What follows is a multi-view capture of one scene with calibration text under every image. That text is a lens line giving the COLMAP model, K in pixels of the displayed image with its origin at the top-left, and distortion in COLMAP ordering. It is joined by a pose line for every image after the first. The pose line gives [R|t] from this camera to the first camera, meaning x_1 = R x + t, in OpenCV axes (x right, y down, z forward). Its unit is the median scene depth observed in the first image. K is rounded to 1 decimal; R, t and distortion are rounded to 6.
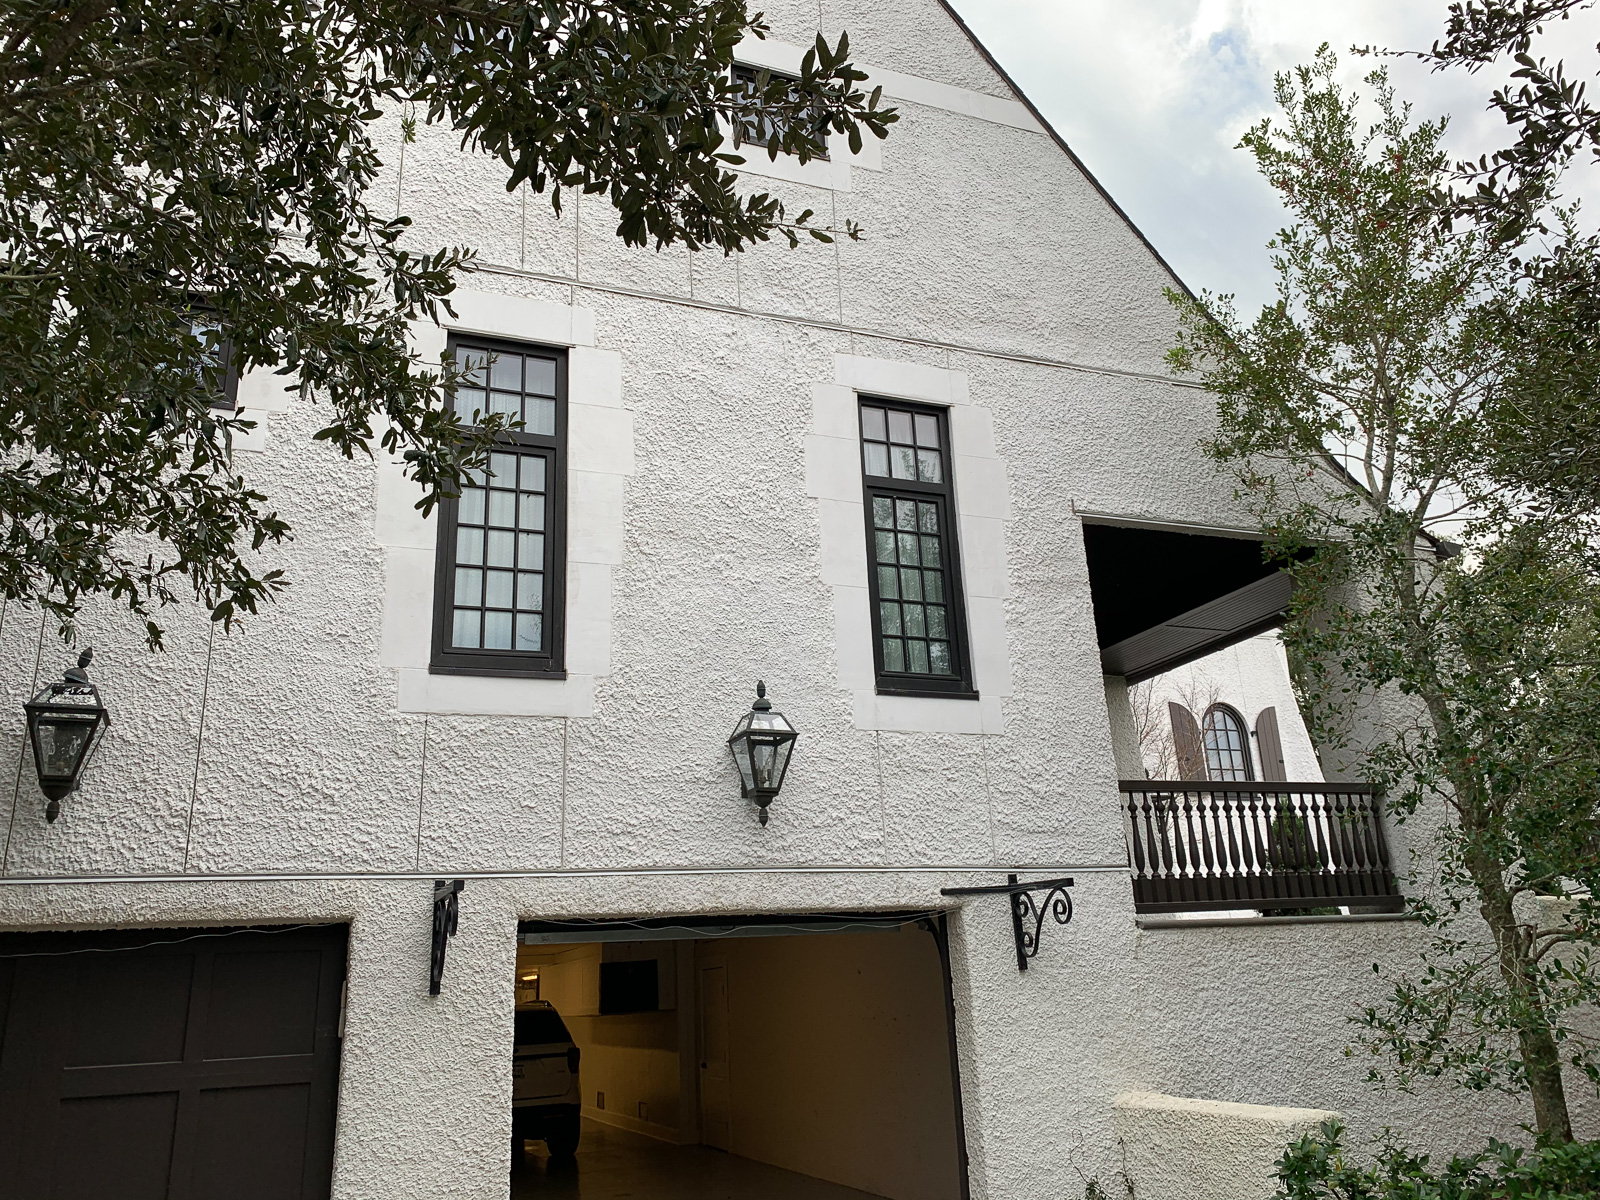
lens RADIAL K [[1192.0, 0, 802.4], [0, 1192.0, 589.9], [0, 0, 1]] dist [0.052661, -0.079555]
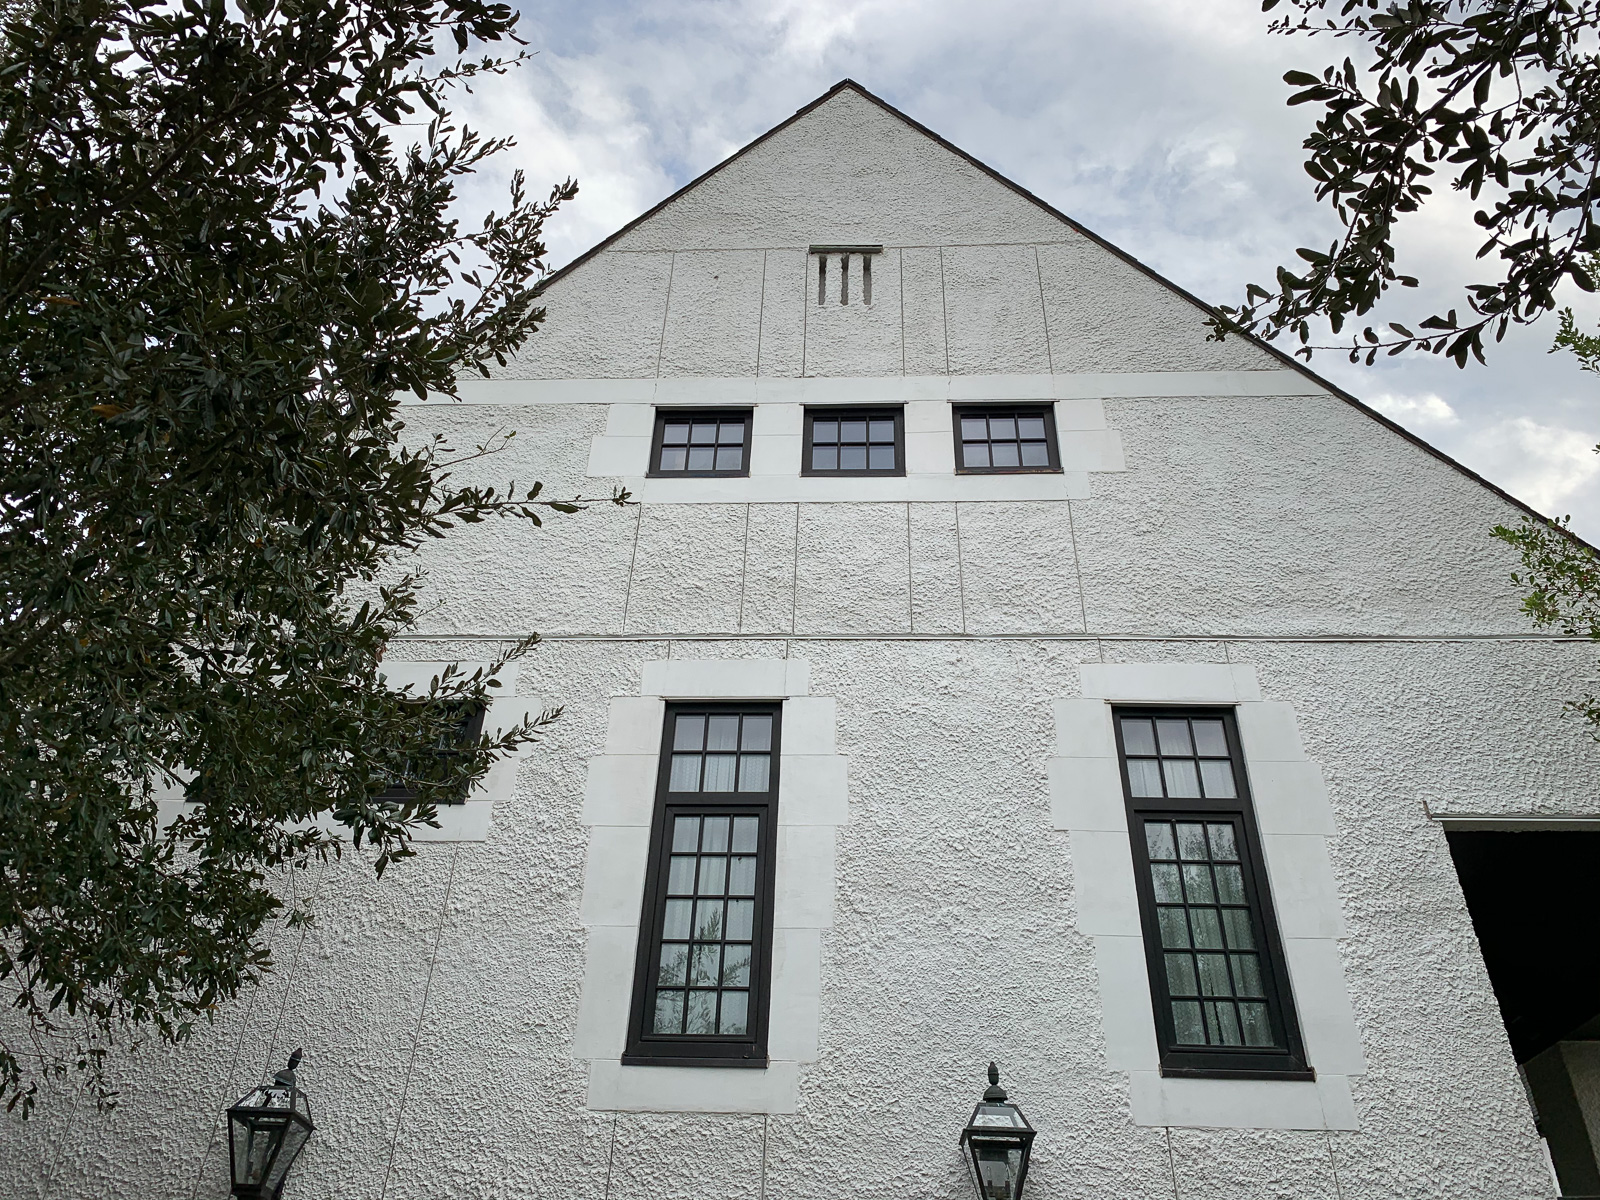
lens RADIAL K [[1192.0, 0, 815.5], [0, 1192.0, 590.7], [0, 0, 1]] dist [0.052661, -0.079555]
pose [[0.911468, -0.178669, -0.370545, 0.201766], [0.058070, 0.947619, -0.314080, 0.019653], [0.407252, 0.264756, 0.874099, 0.131754]]
